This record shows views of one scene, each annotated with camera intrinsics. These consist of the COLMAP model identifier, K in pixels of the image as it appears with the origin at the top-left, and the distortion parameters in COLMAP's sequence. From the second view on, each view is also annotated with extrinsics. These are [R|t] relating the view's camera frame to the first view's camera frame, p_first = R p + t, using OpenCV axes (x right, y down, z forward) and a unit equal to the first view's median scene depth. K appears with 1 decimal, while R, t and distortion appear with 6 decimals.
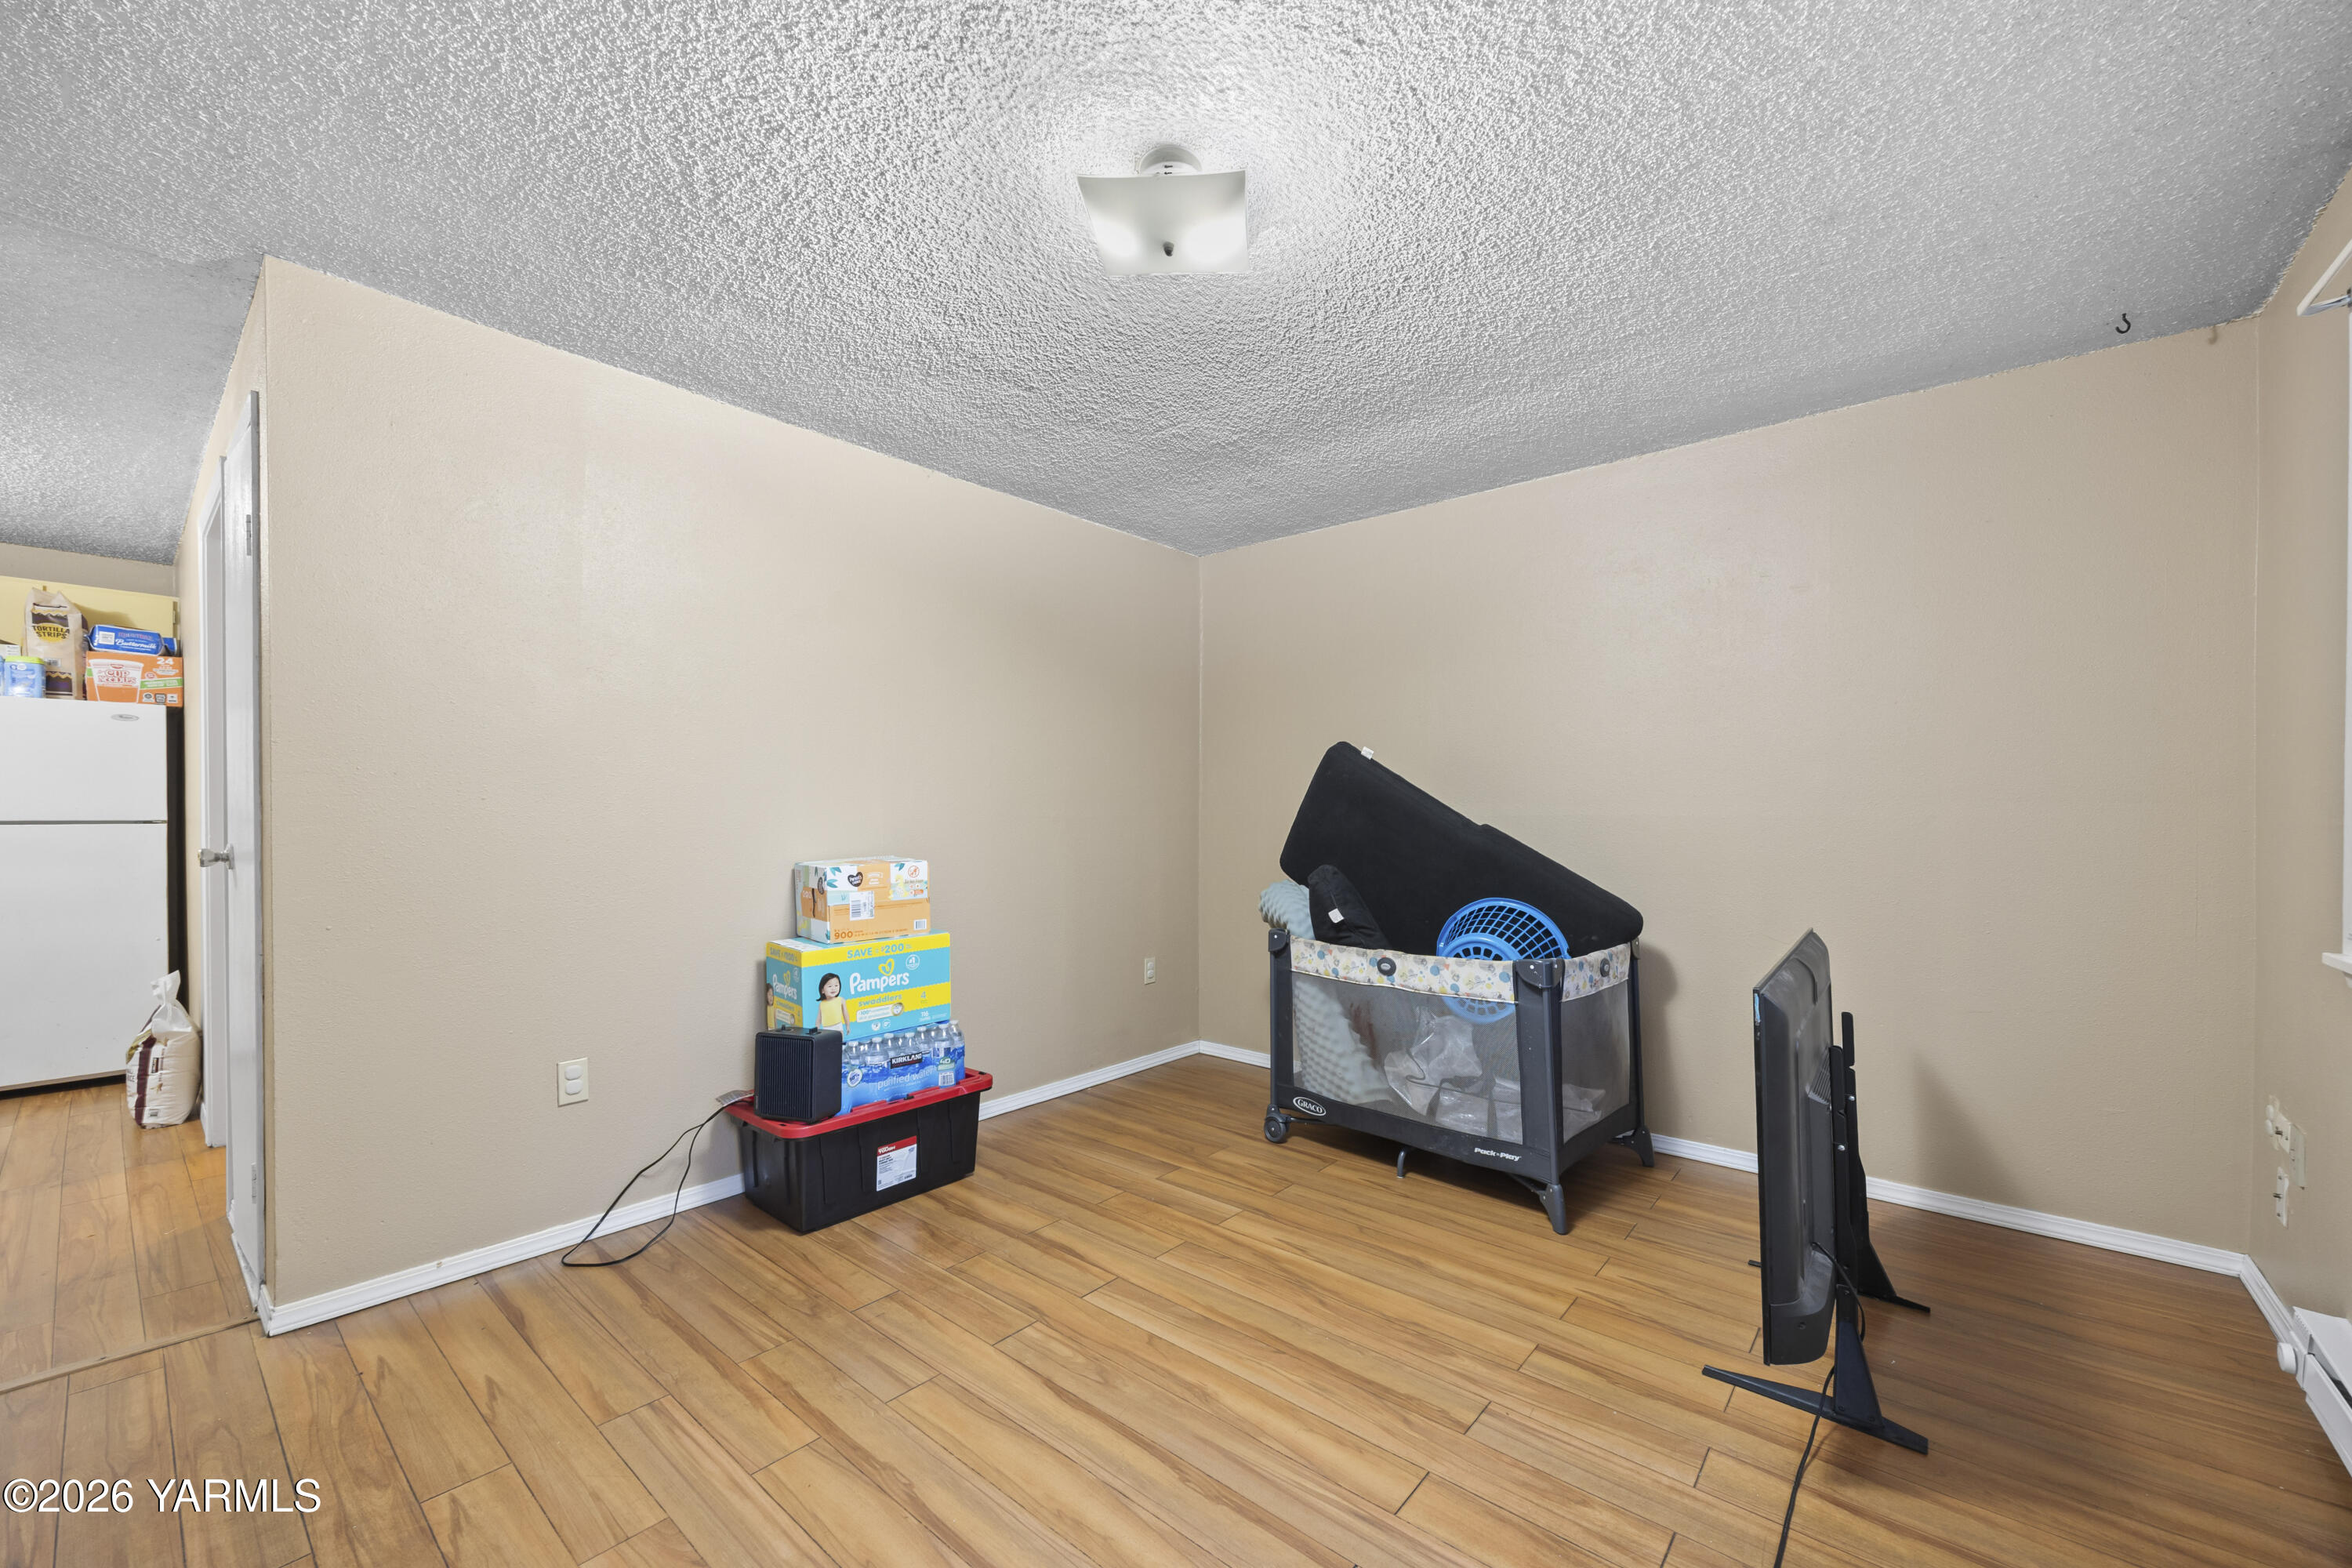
lens RADIAL K [[908.7, 0, 1180.1], [0, 908.7, 788.8], [0, 0, 1]] dist [-0.003177, -0.000808]
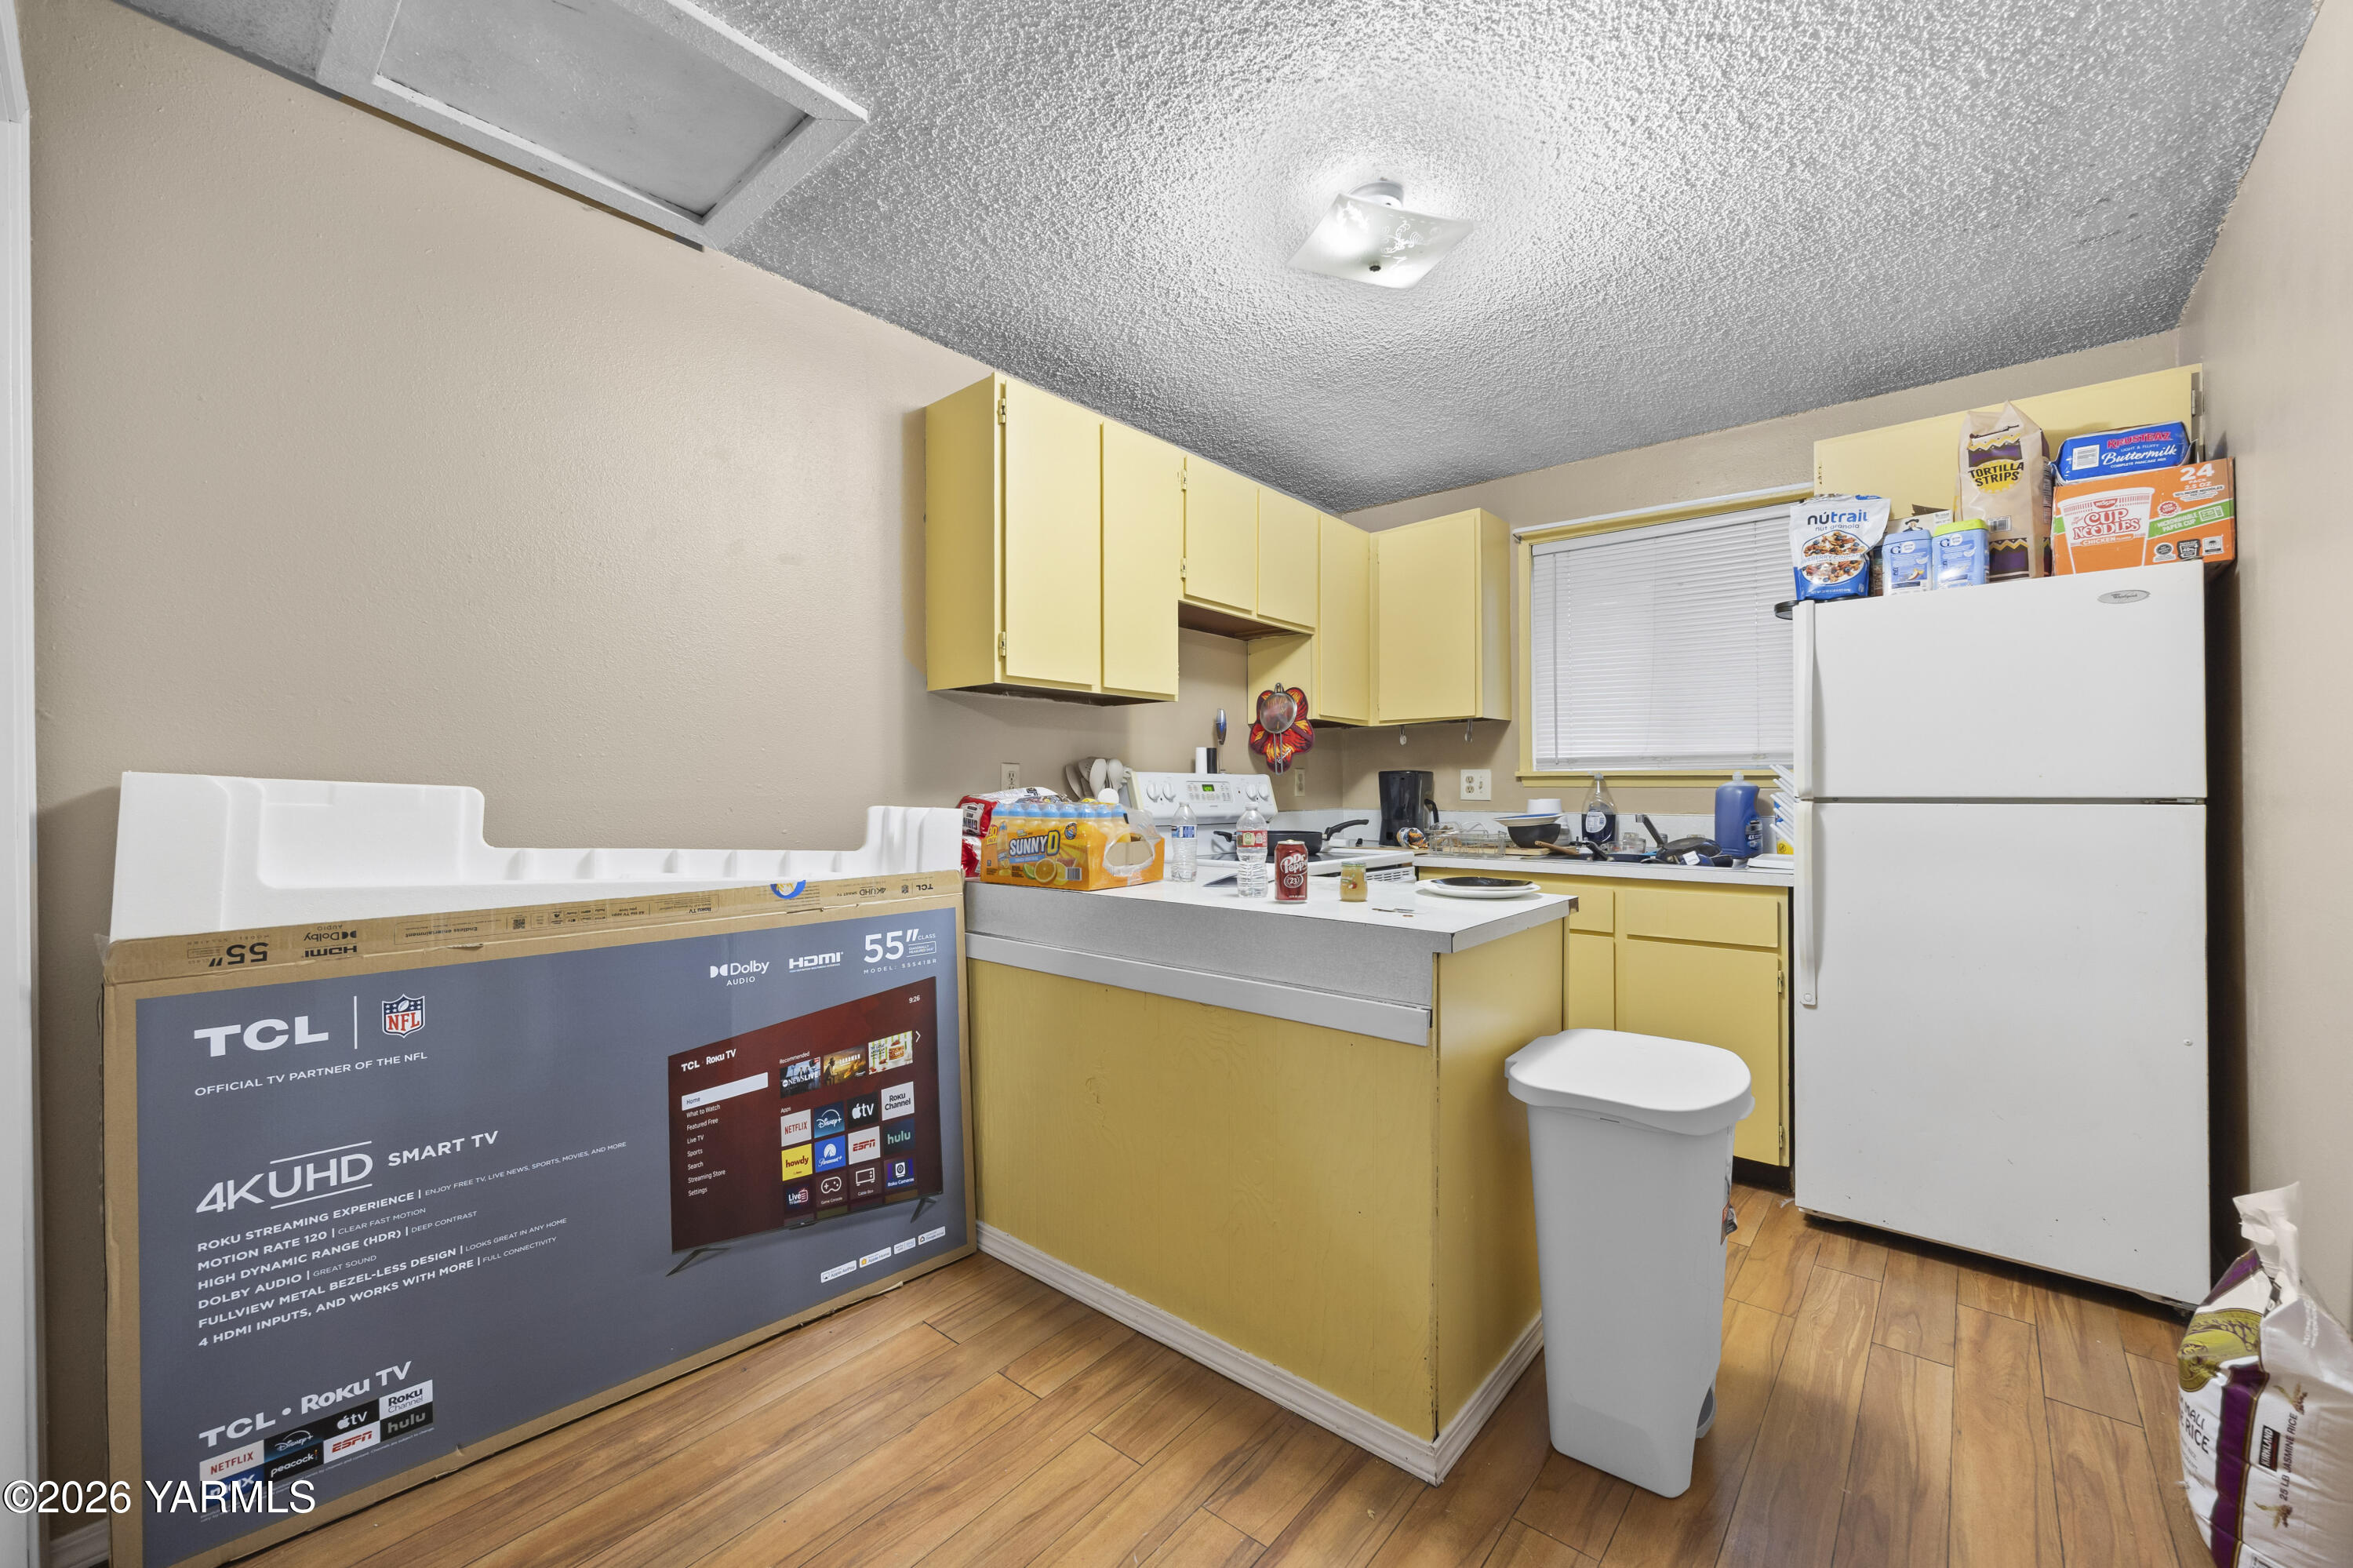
lens RADIAL K [[909.2, 0, 1180.6], [0, 909.2, 788.8], [0, 0, 1]] dist [-0.003177, -0.000808]
pose [[-0.017757, 0.019503, -0.999652, -0.638320], [0.015618, 0.999693, 0.019226, 0.012354], [0.999720, -0.015271, -0.018056, 0.468803]]
